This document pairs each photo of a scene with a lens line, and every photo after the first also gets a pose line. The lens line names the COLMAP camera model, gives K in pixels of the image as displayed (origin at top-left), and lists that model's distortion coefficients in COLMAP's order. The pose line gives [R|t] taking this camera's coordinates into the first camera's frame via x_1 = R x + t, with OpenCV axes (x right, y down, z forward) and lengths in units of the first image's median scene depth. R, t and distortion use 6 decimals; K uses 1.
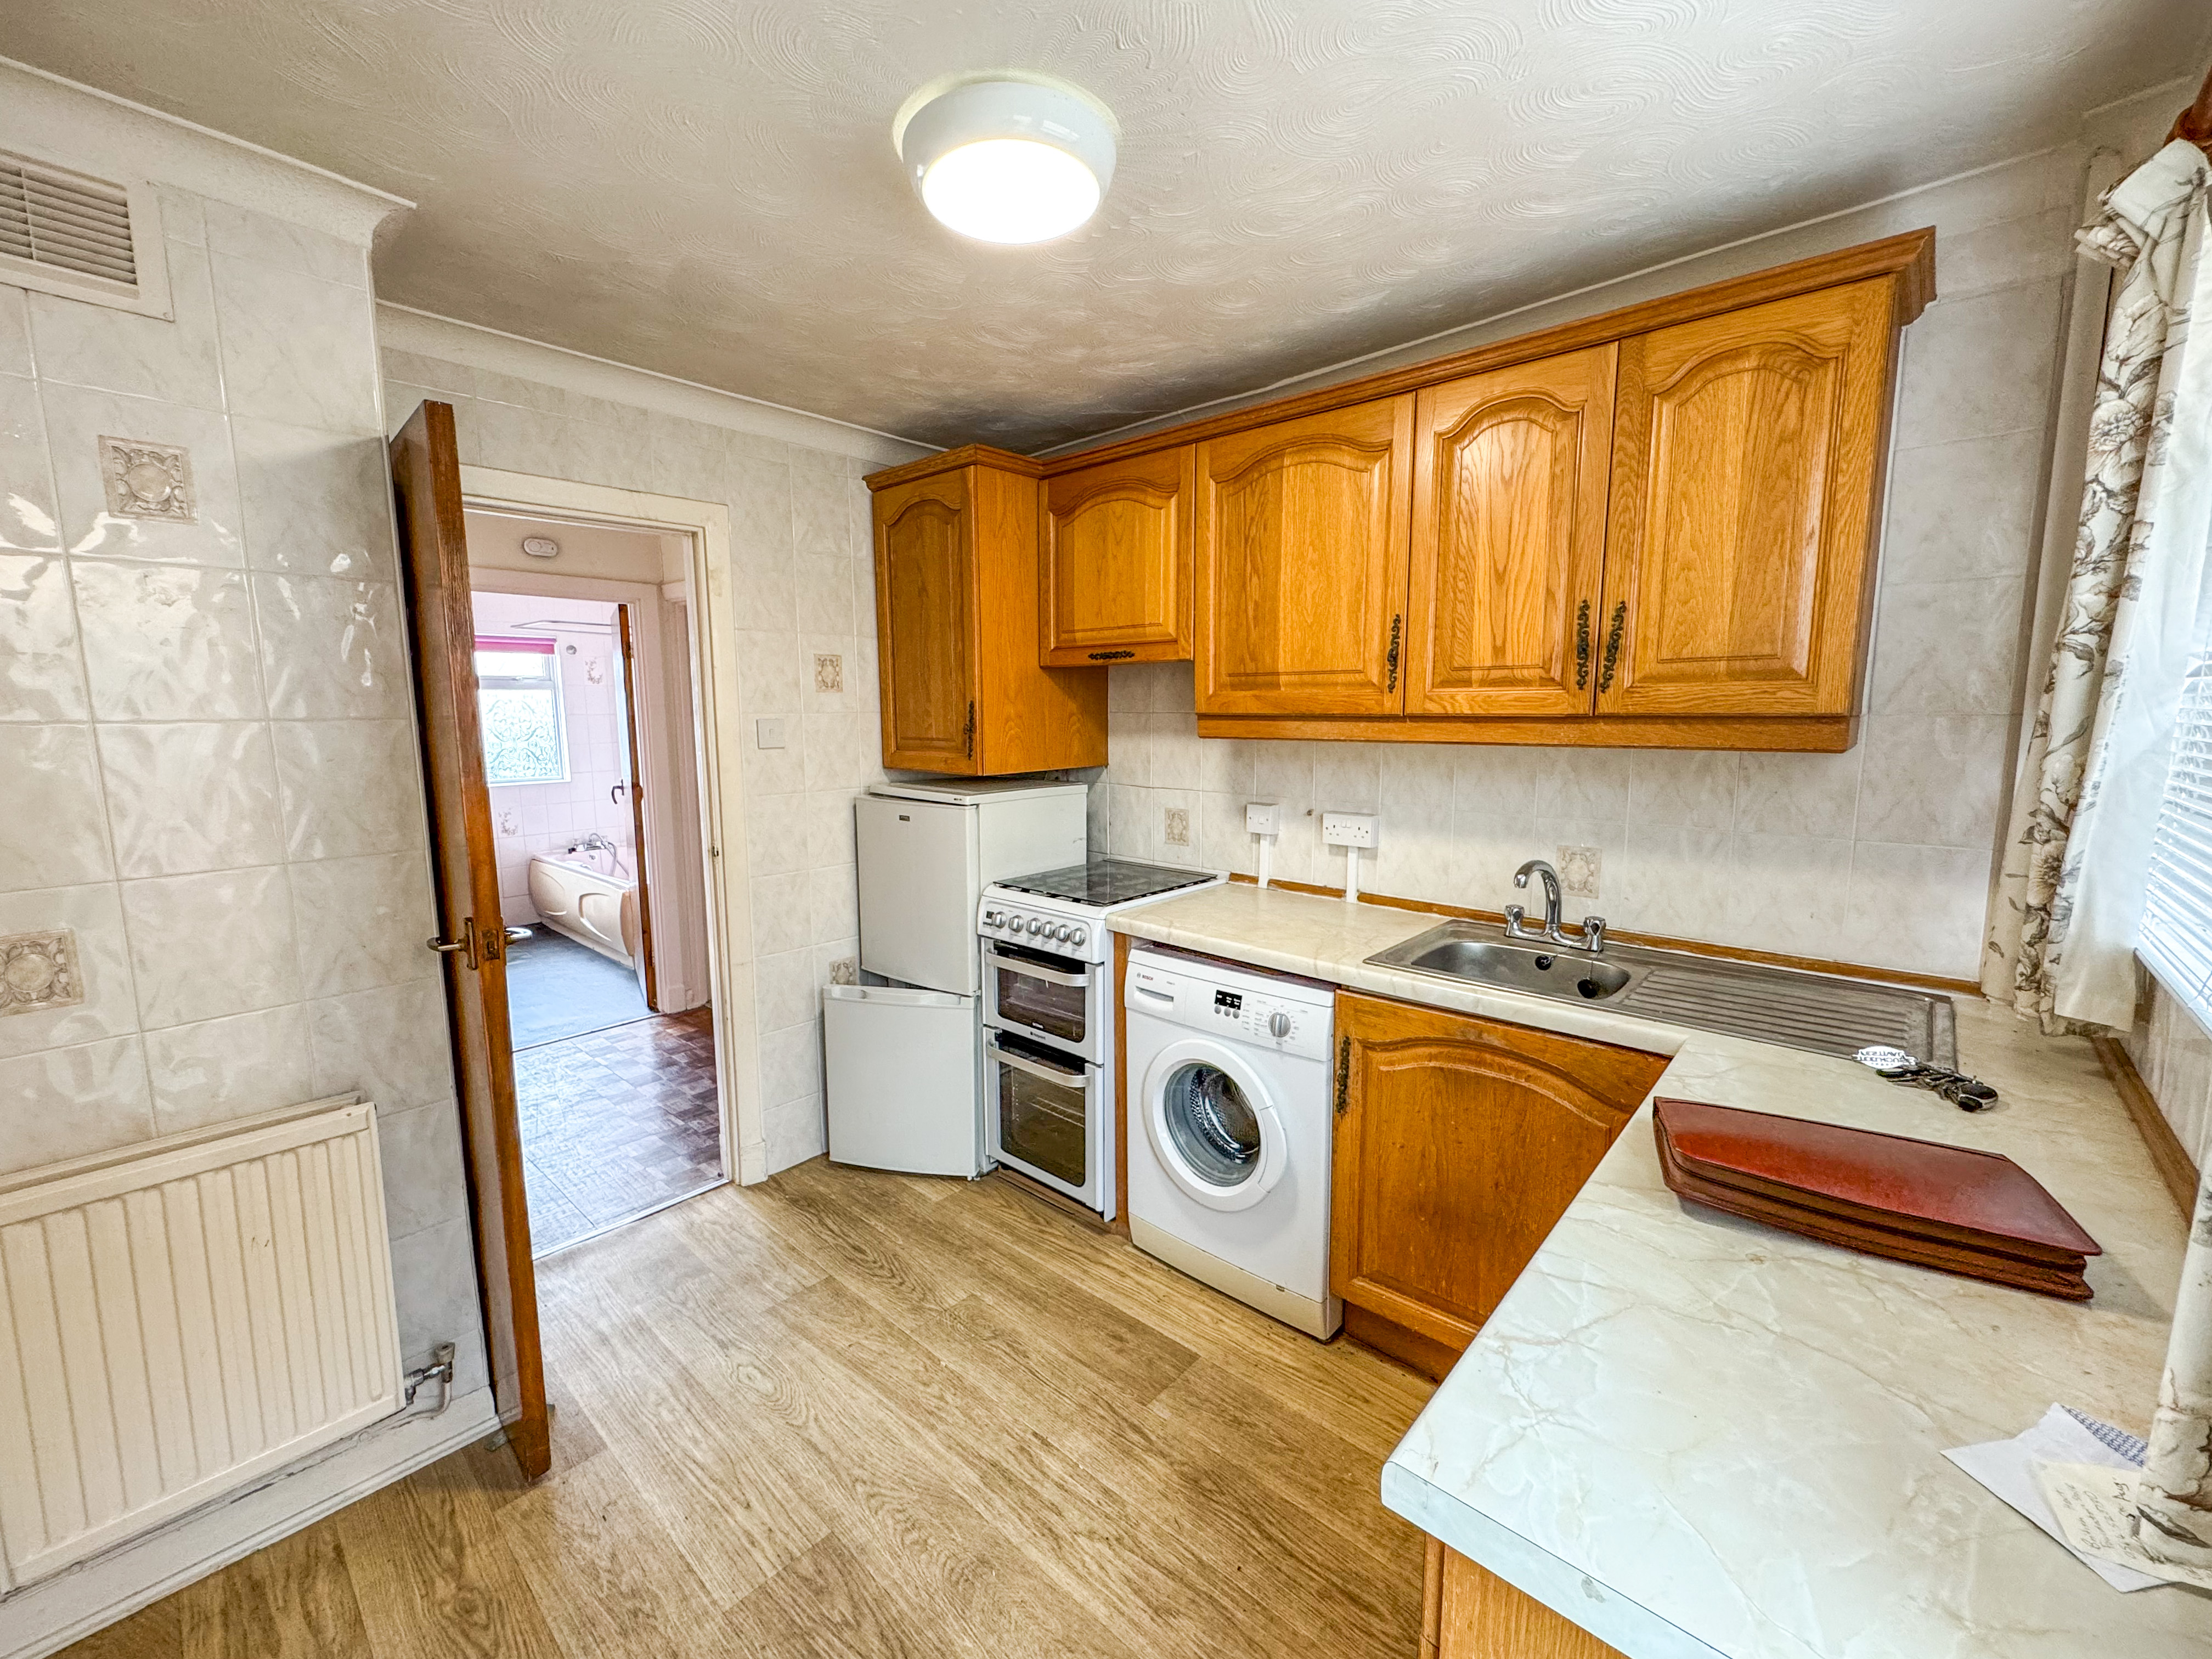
lens RADIAL K [[895.0, 0, 1100.1], [0, 895.0, 823.4], [0, 0, 1]] dist [0.000240, -0.000196]
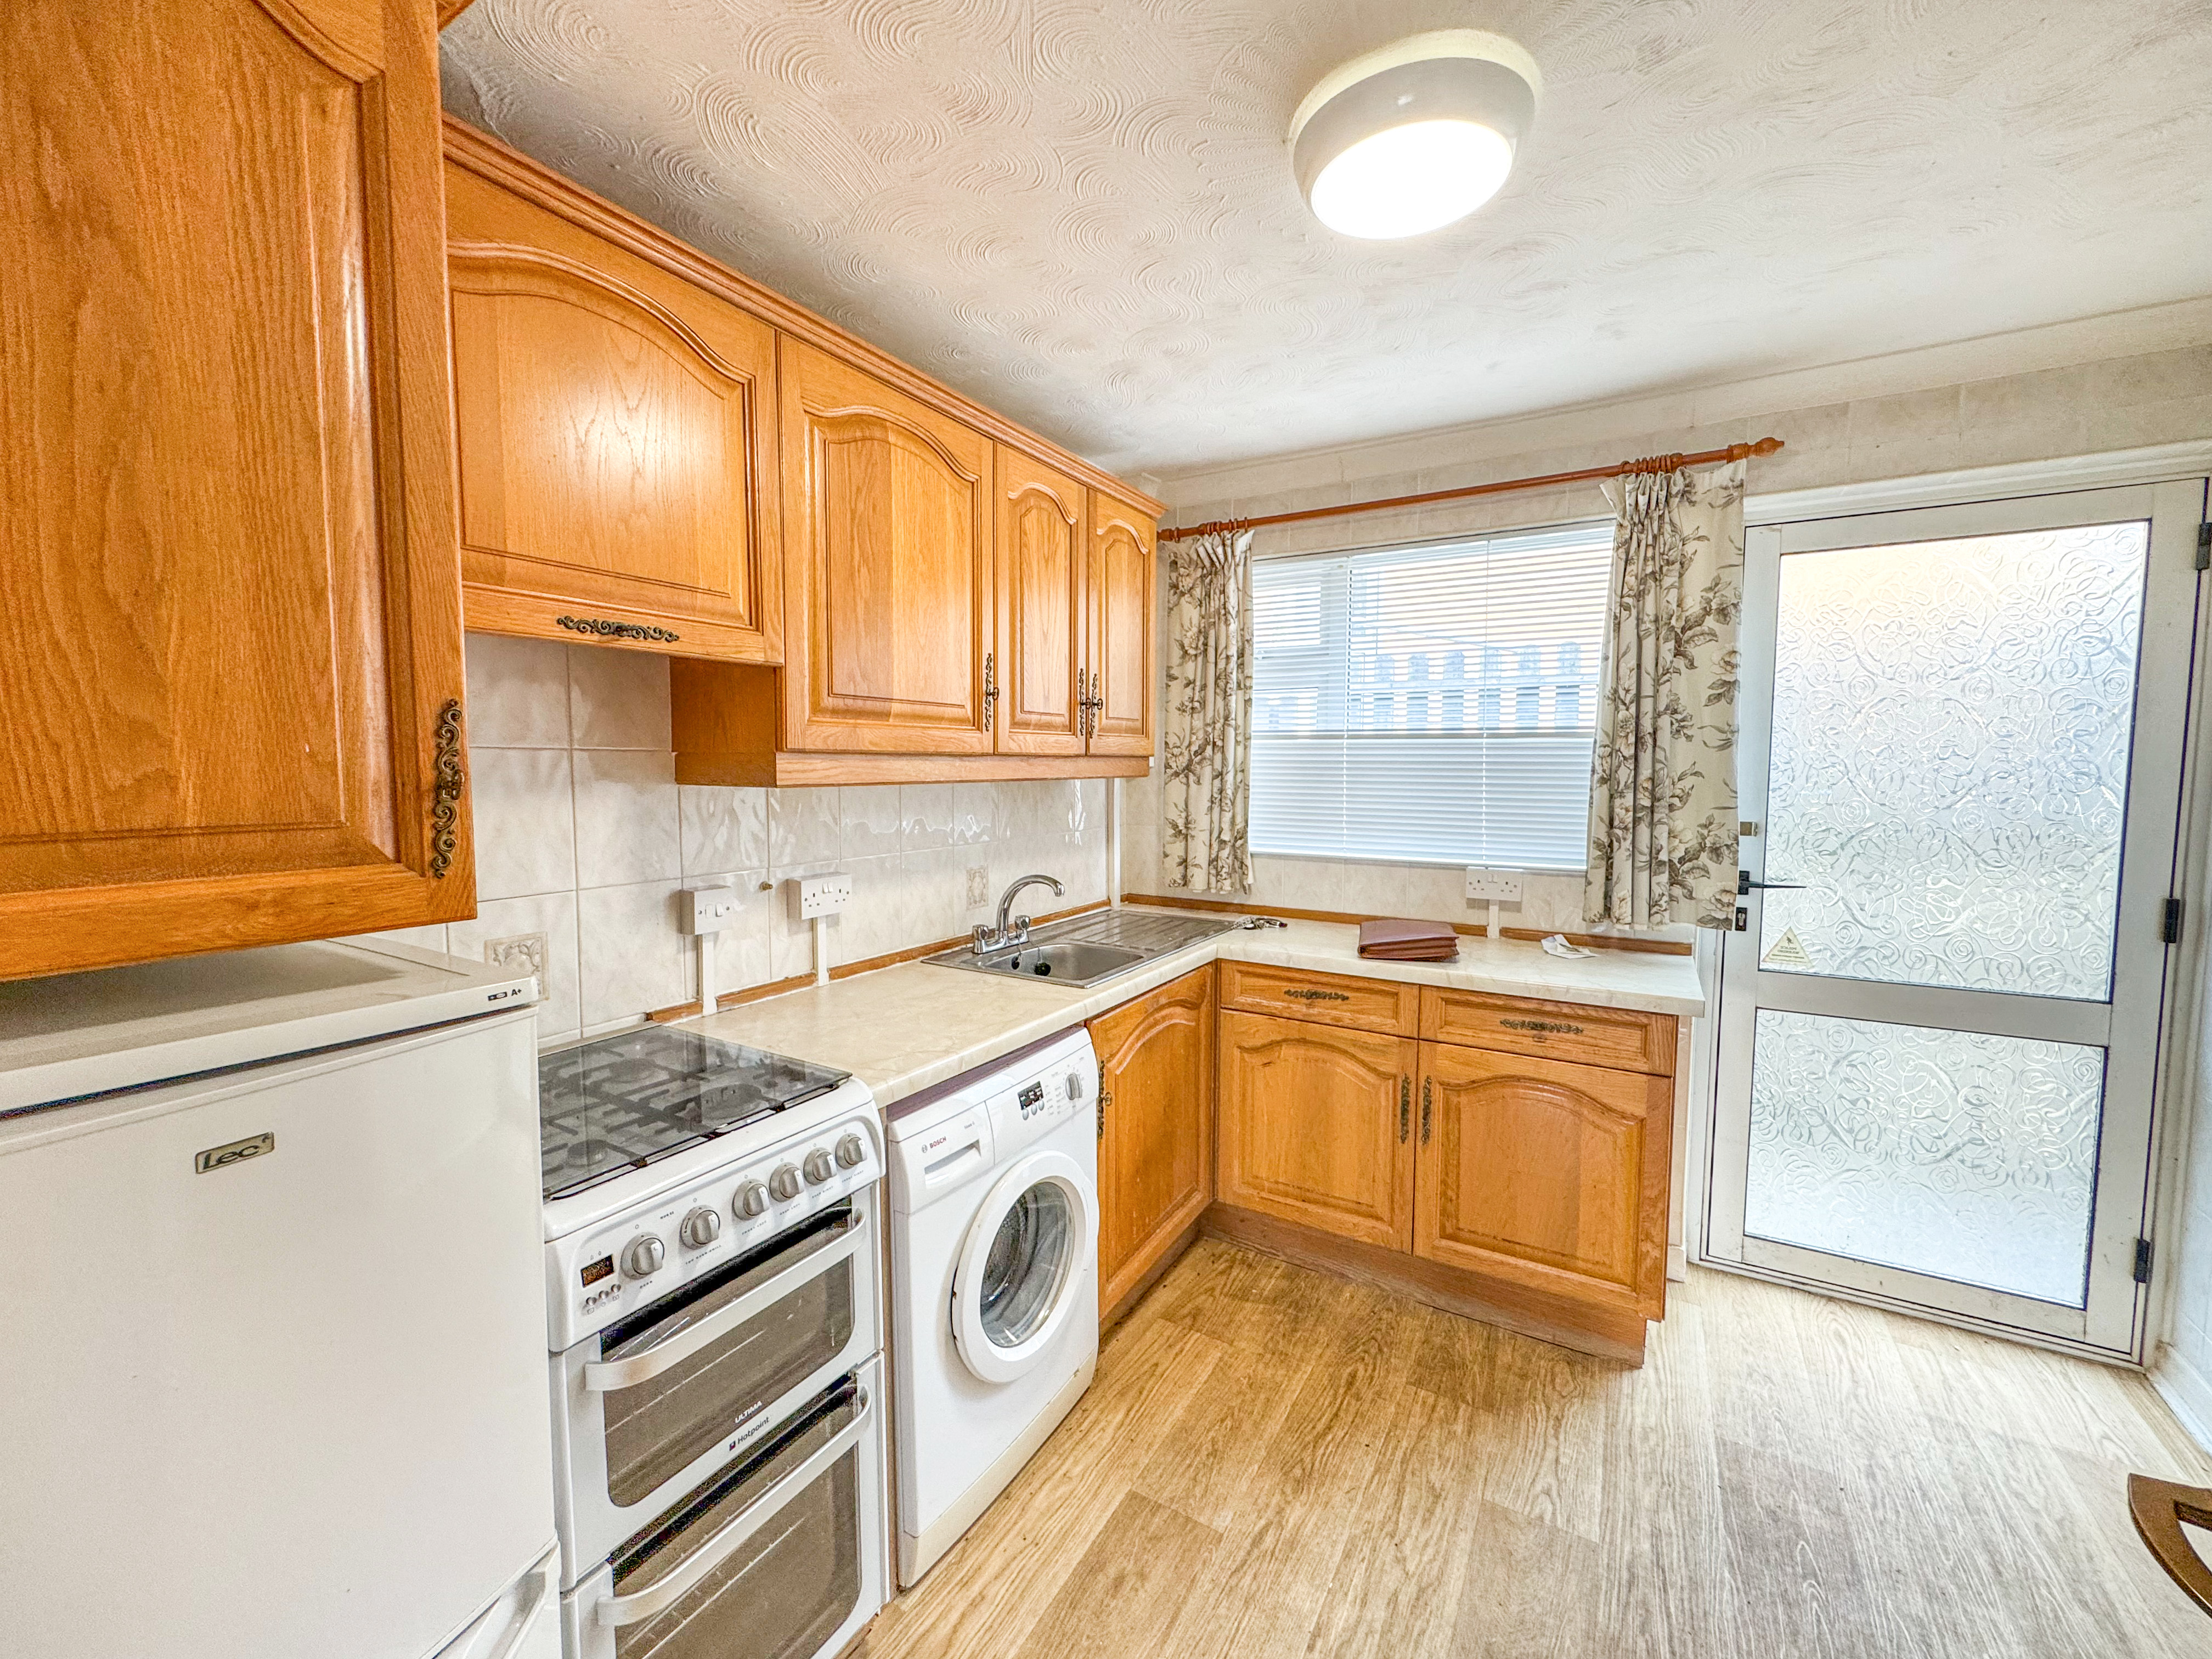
lens RADIAL K [[895.0, 0, 1100.1], [0, 895.0, 823.4], [0, 0, 1]] dist [0.000240, -0.000196]
pose [[-0.195931, -0.063272, 0.978574, -0.630943], [0.125058, 0.988156, 0.088930, -0.110787], [-0.972611, 0.139803, -0.185697, 1.009602]]
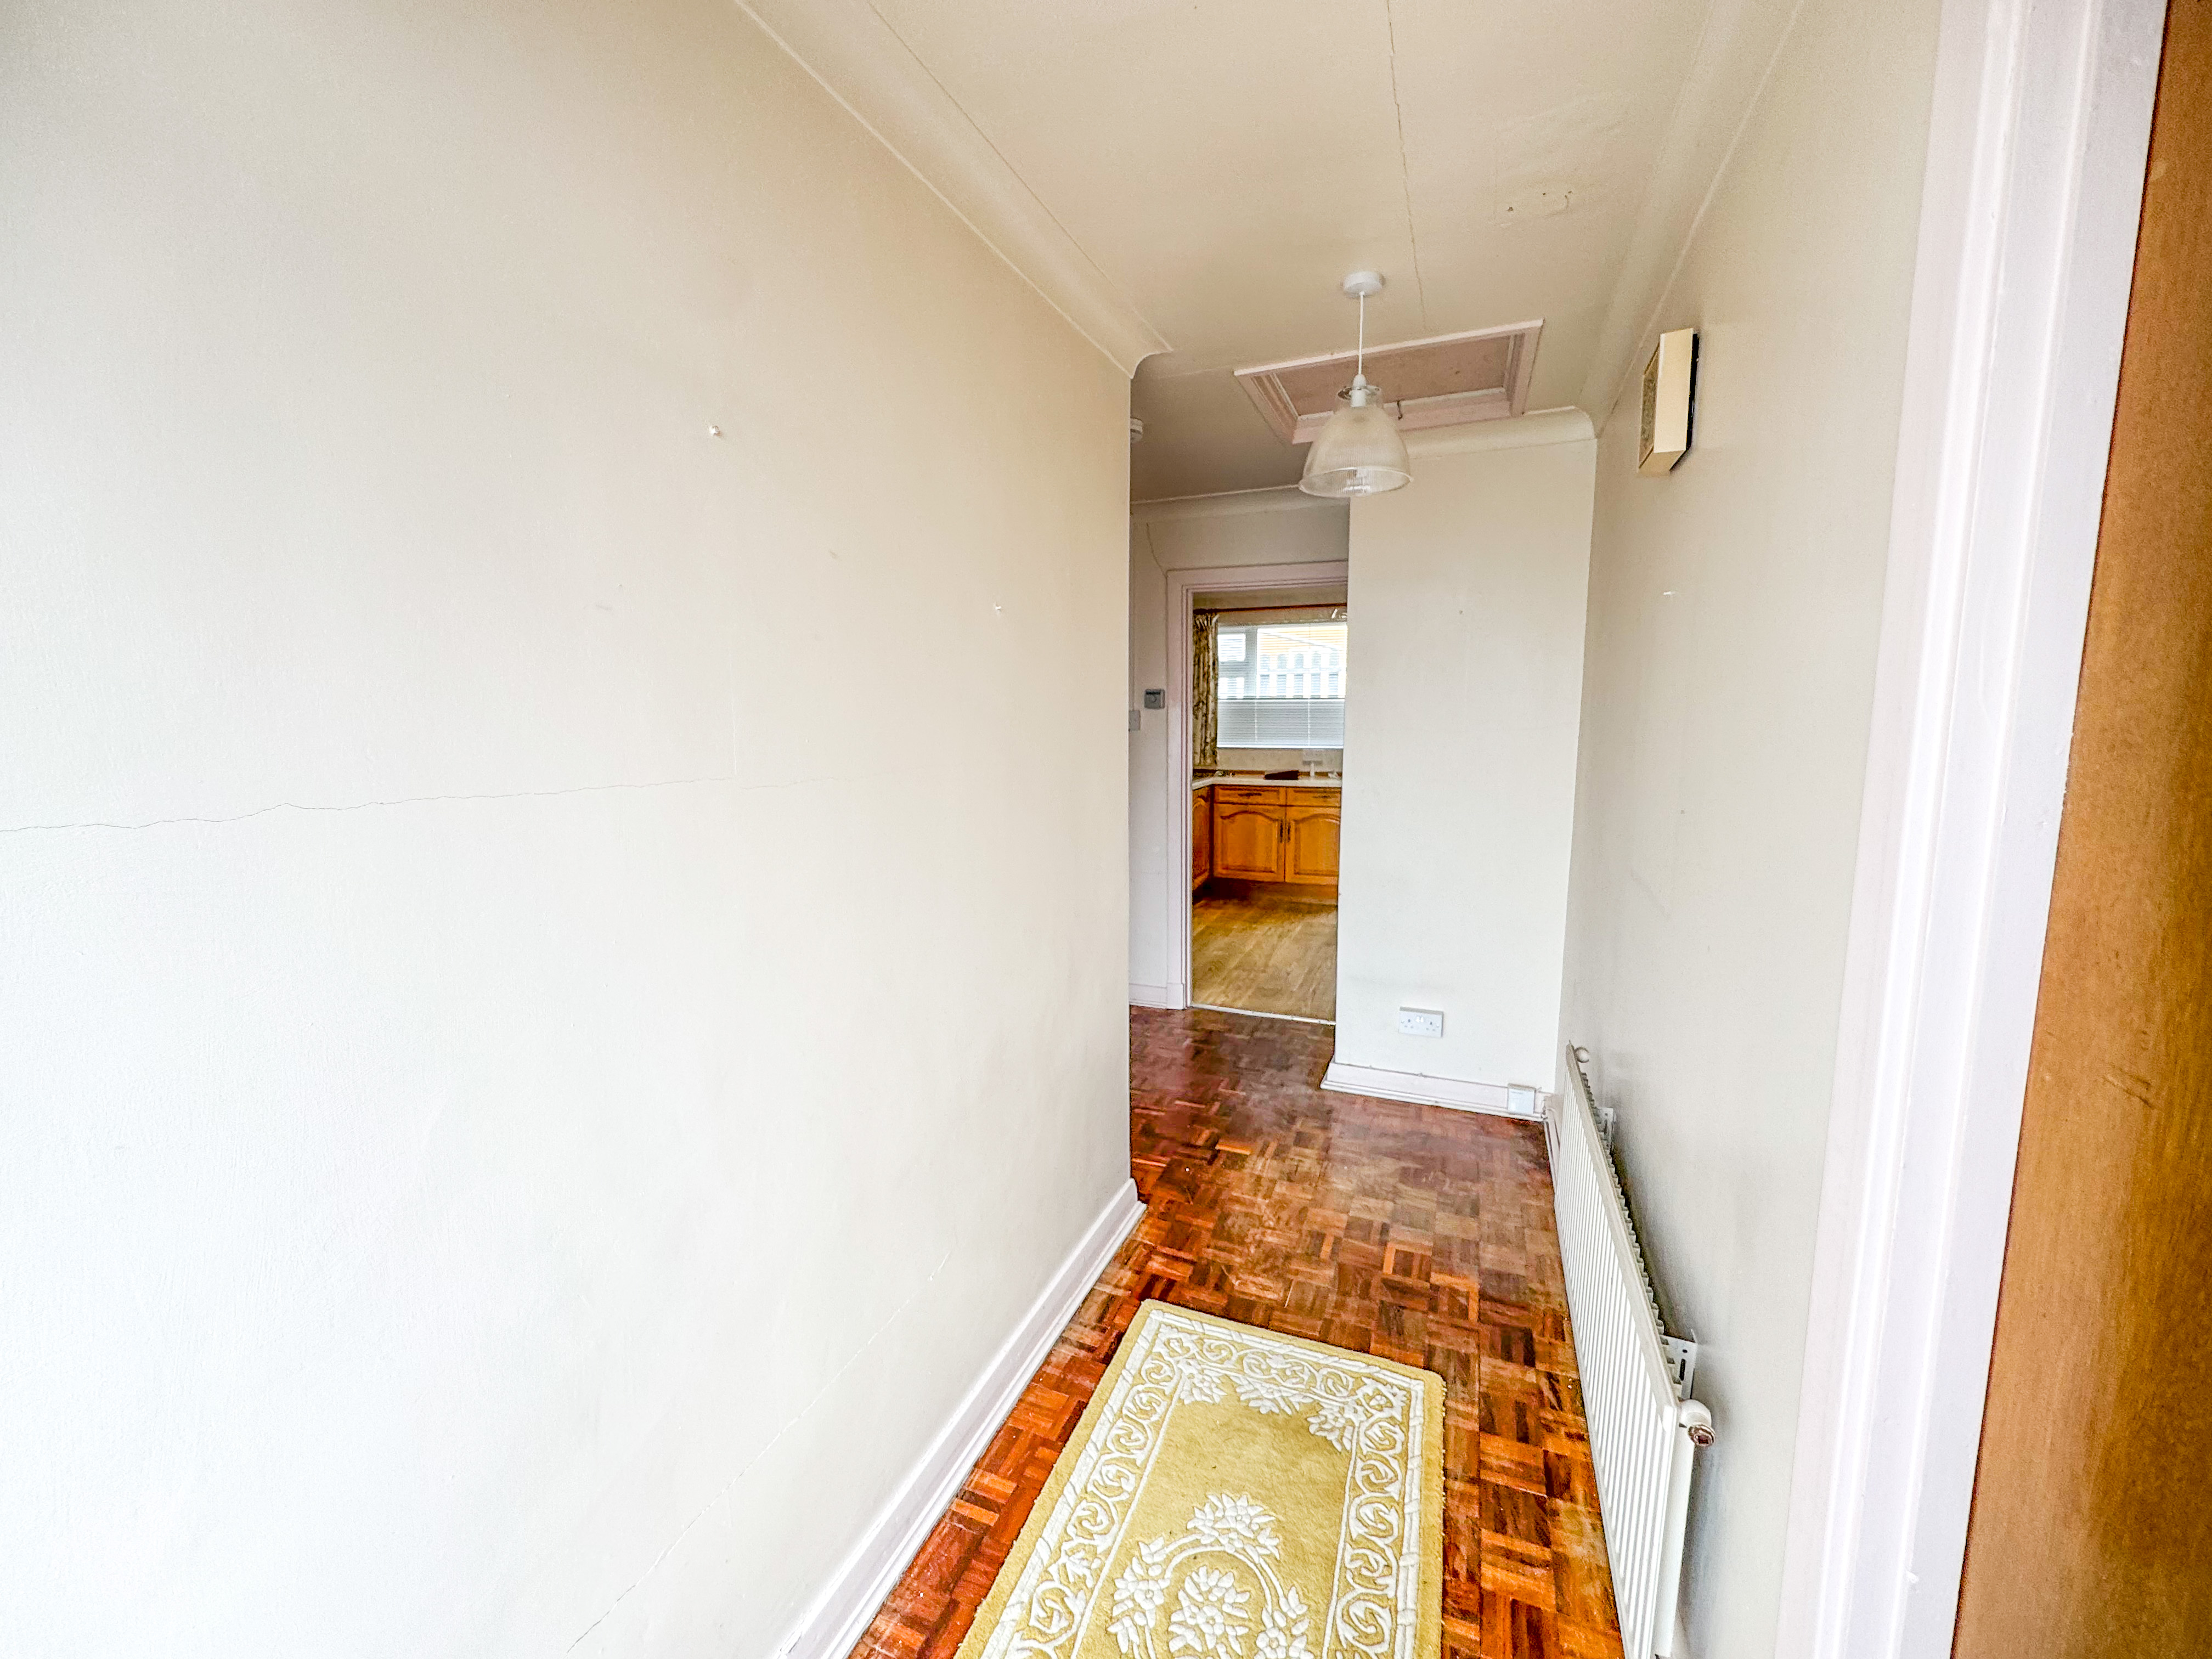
lens RADIAL K [[895.0, 0, 1100.1], [0, 895.0, 823.4], [0, 0, 1]] dist [0.000240, -0.000196]
pose [[-0.340540, -0.109433, 0.933840, -2.263201], [0.130655, 0.978060, 0.162260, -0.230483], [-0.931108, 0.177267, -0.318770, 2.017817]]
